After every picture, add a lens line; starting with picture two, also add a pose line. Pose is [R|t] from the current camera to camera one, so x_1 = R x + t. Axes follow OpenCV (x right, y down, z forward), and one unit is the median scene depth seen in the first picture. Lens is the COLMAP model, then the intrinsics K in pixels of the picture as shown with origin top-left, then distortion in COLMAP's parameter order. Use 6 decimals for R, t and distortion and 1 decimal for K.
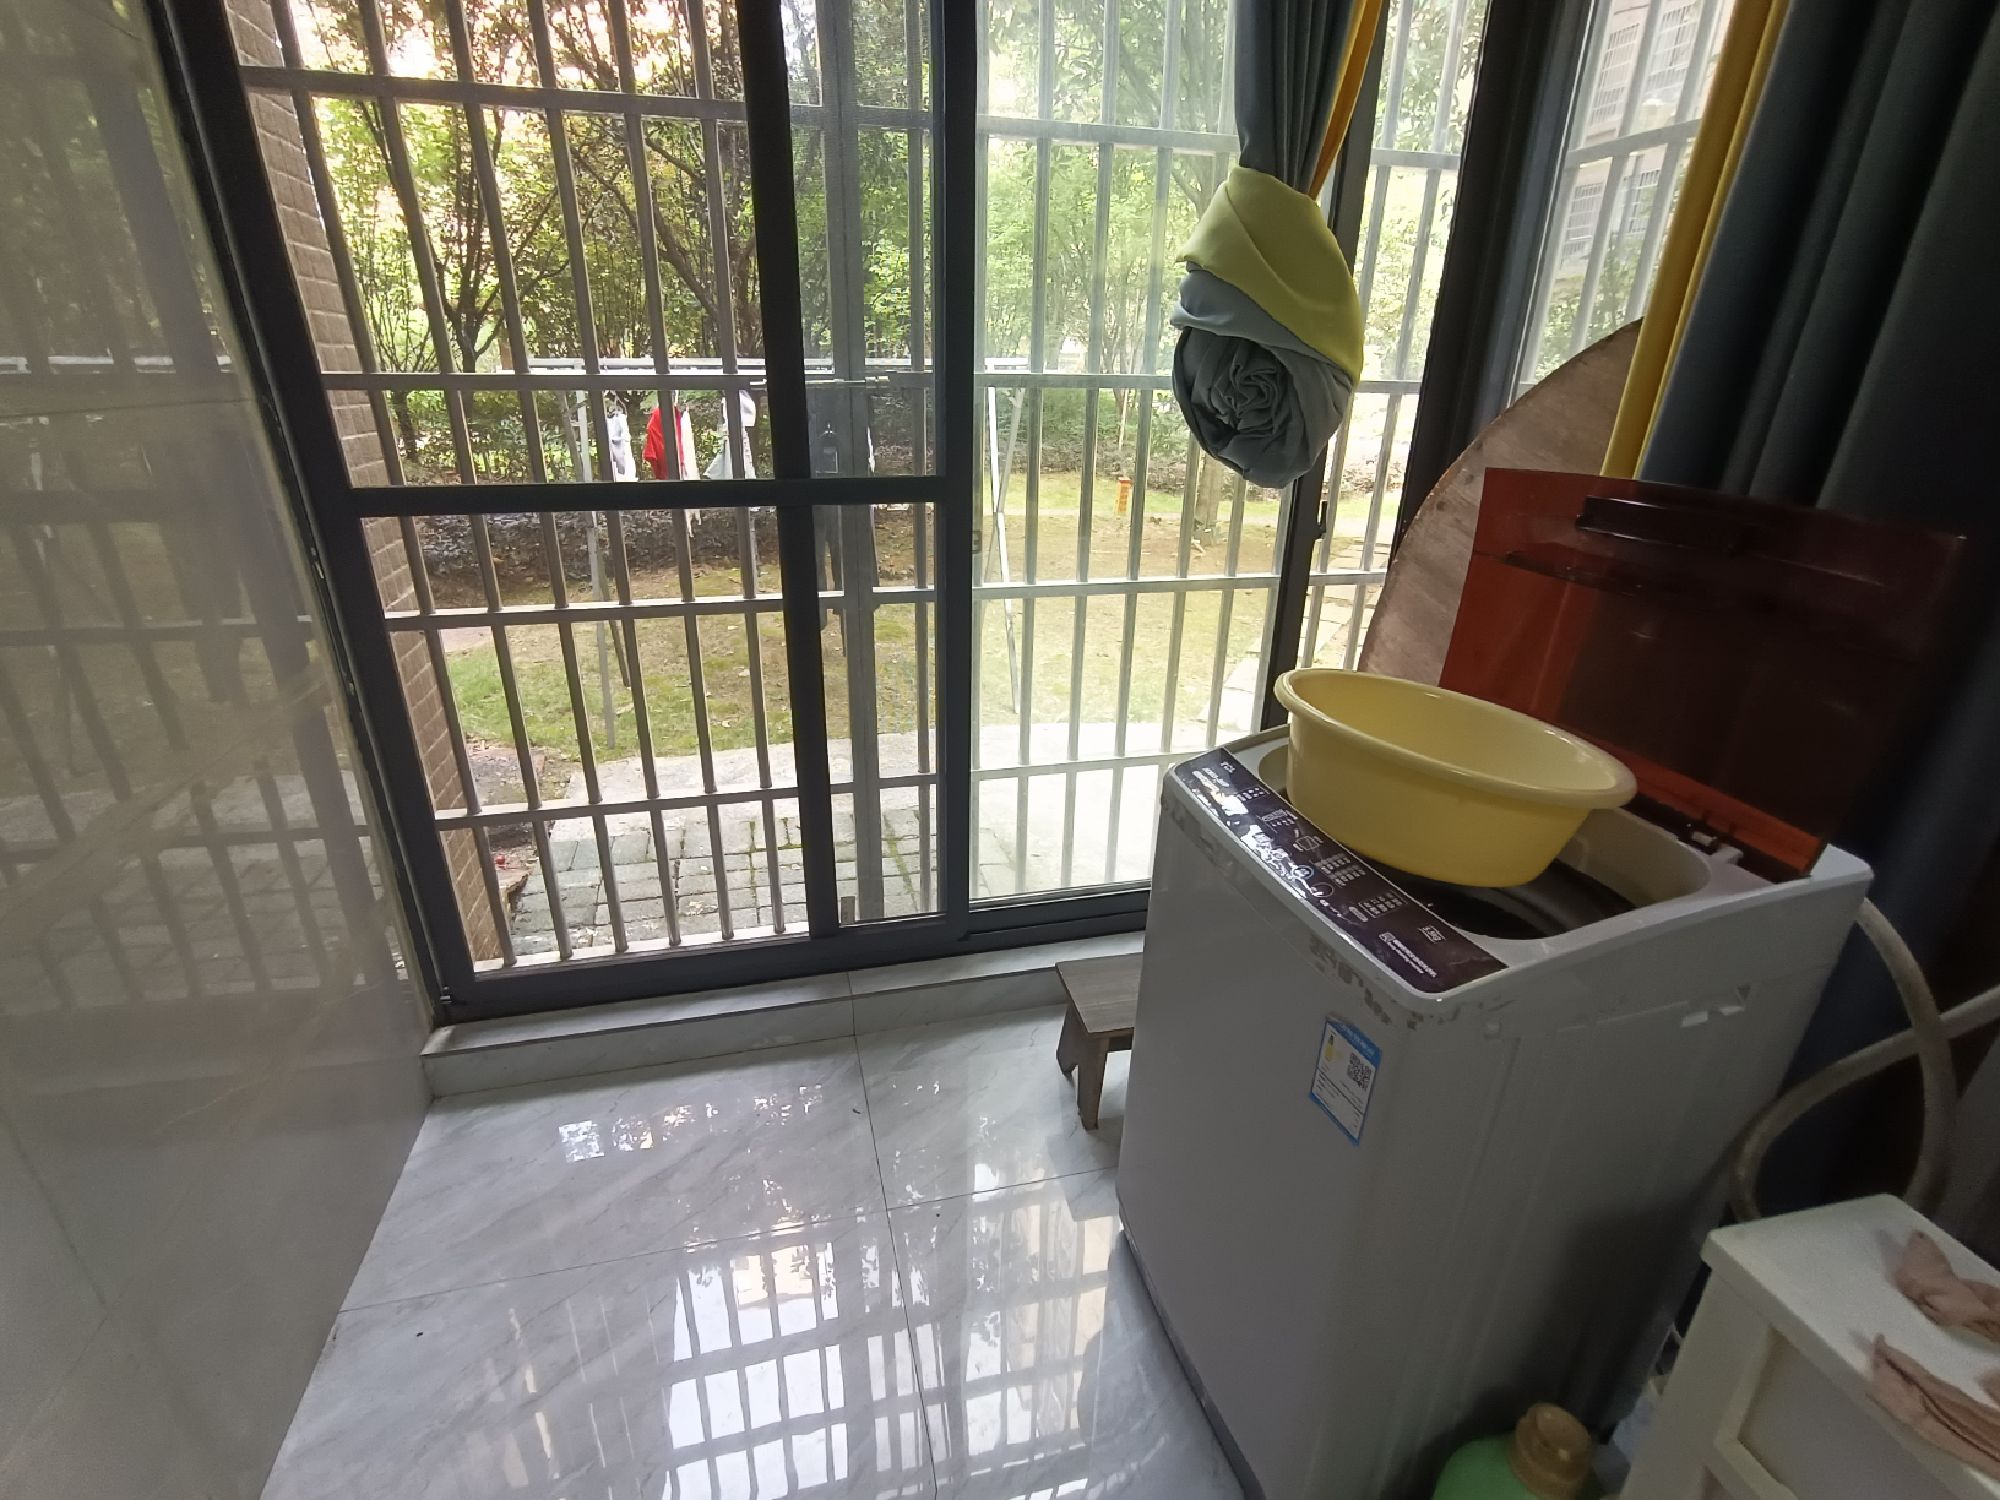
lens RADIAL K [[916.2, 0, 976.3], [0, 916.2, 756.7], [0, 0, 1]] dist [-0.040996, 0.024665]
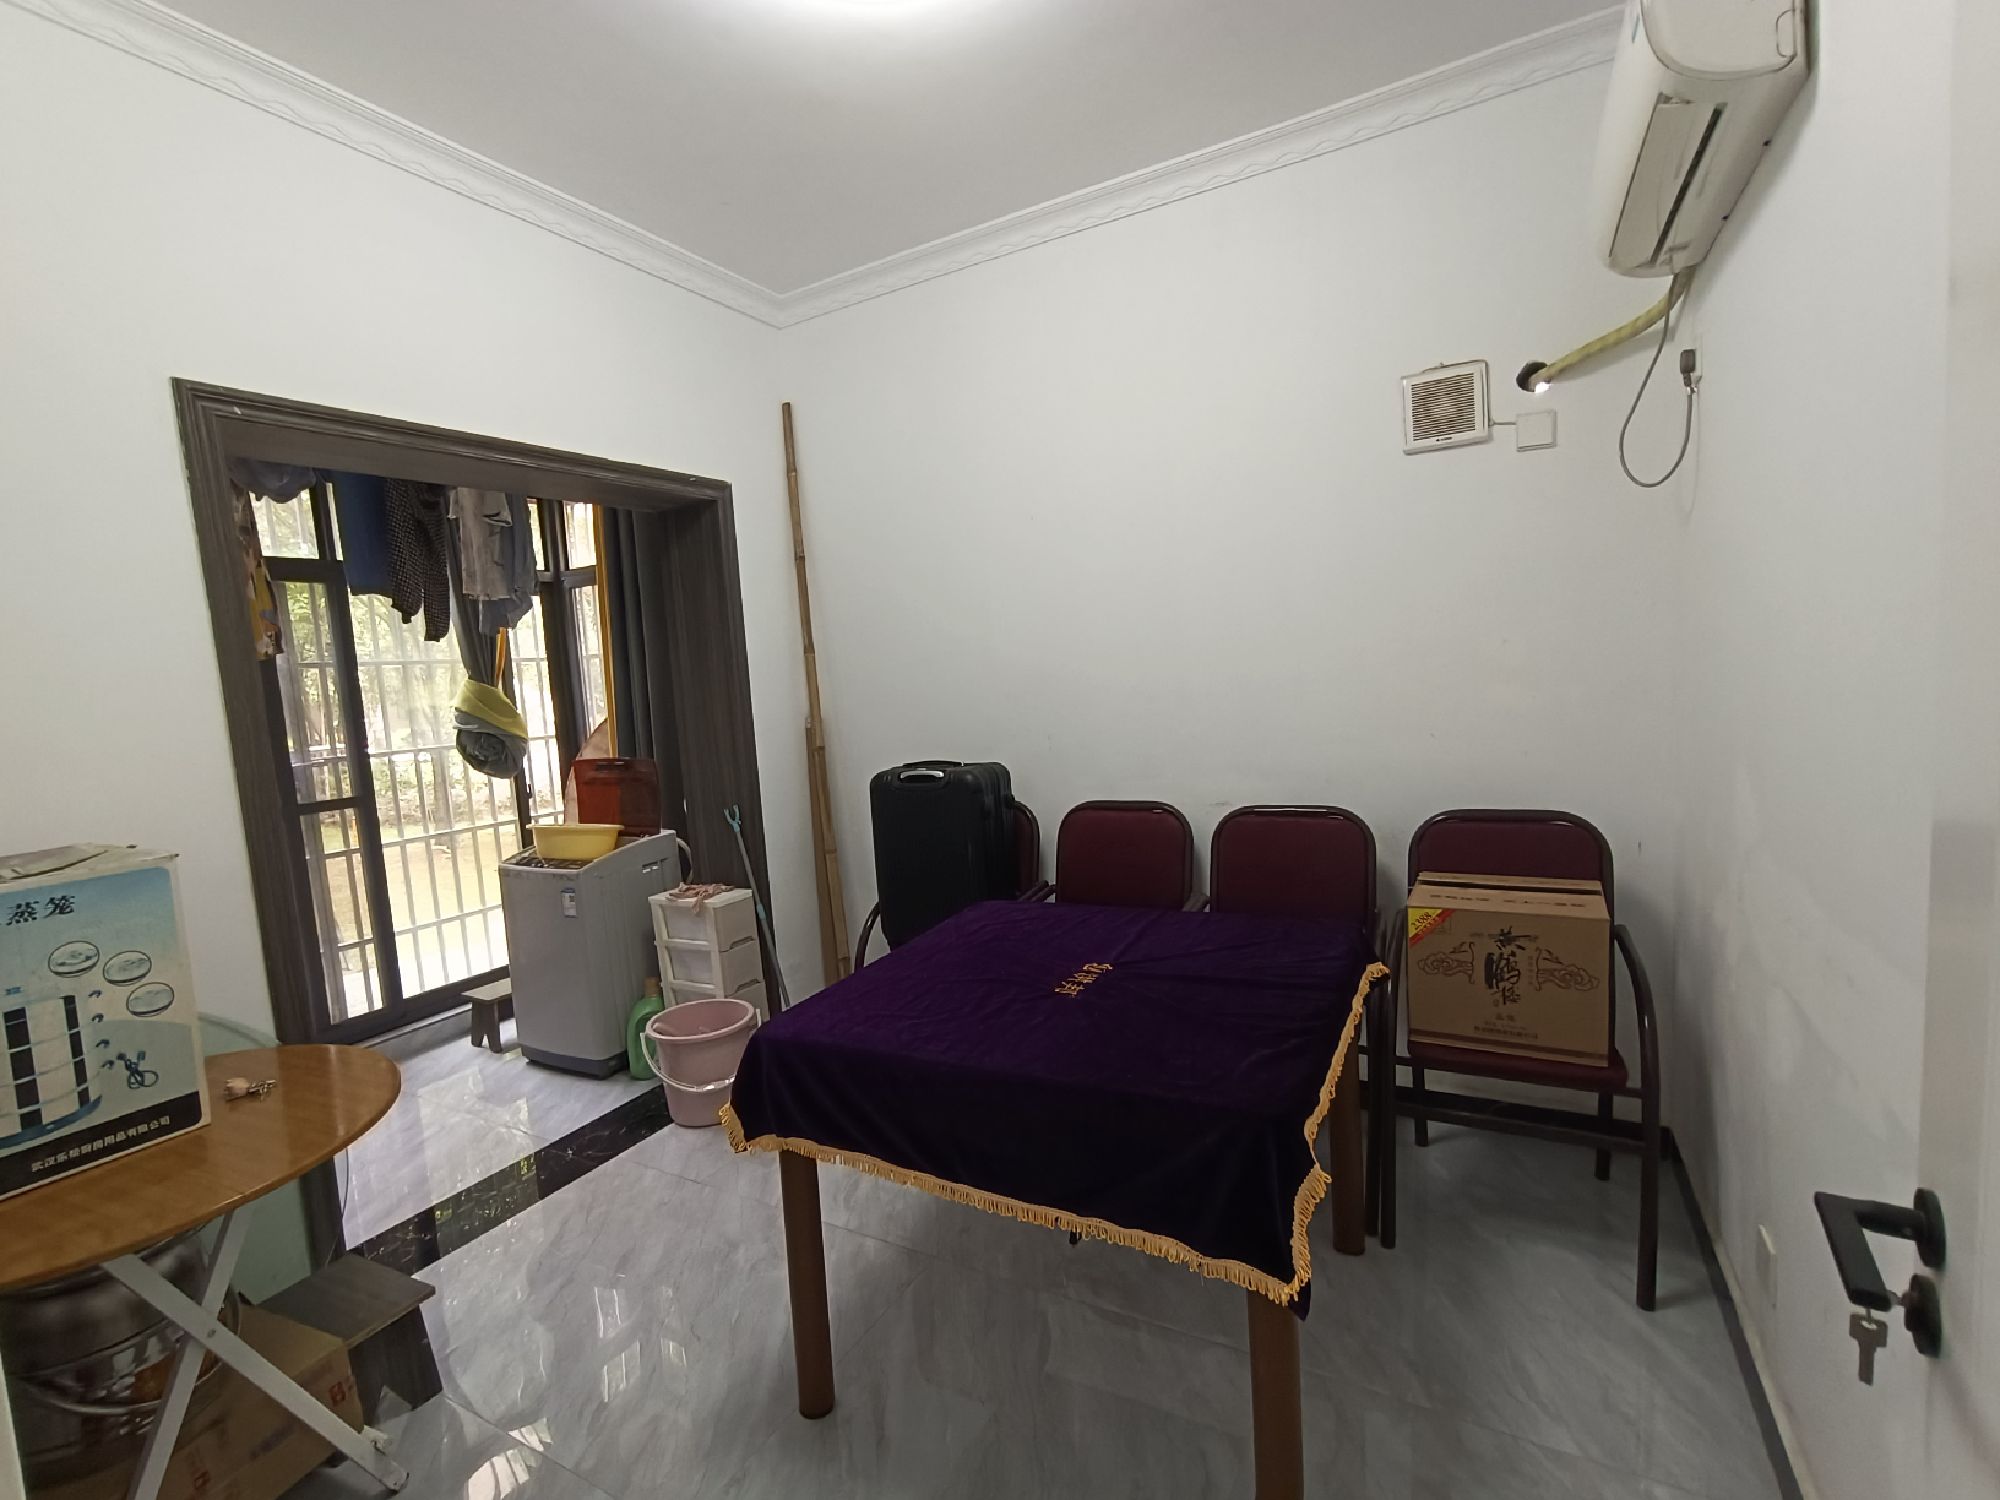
lens RADIAL K [[916.2, 0, 976.3], [0, 916.2, 756.7], [0, 0, 1]] dist [-0.040996, 0.024665]
pose [[0.679651, -0.129100, 0.722086, -0.686819], [0.361999, 0.915201, -0.177099, 0.646154], [-0.637990, 0.381760, 0.668751, -1.776326]]
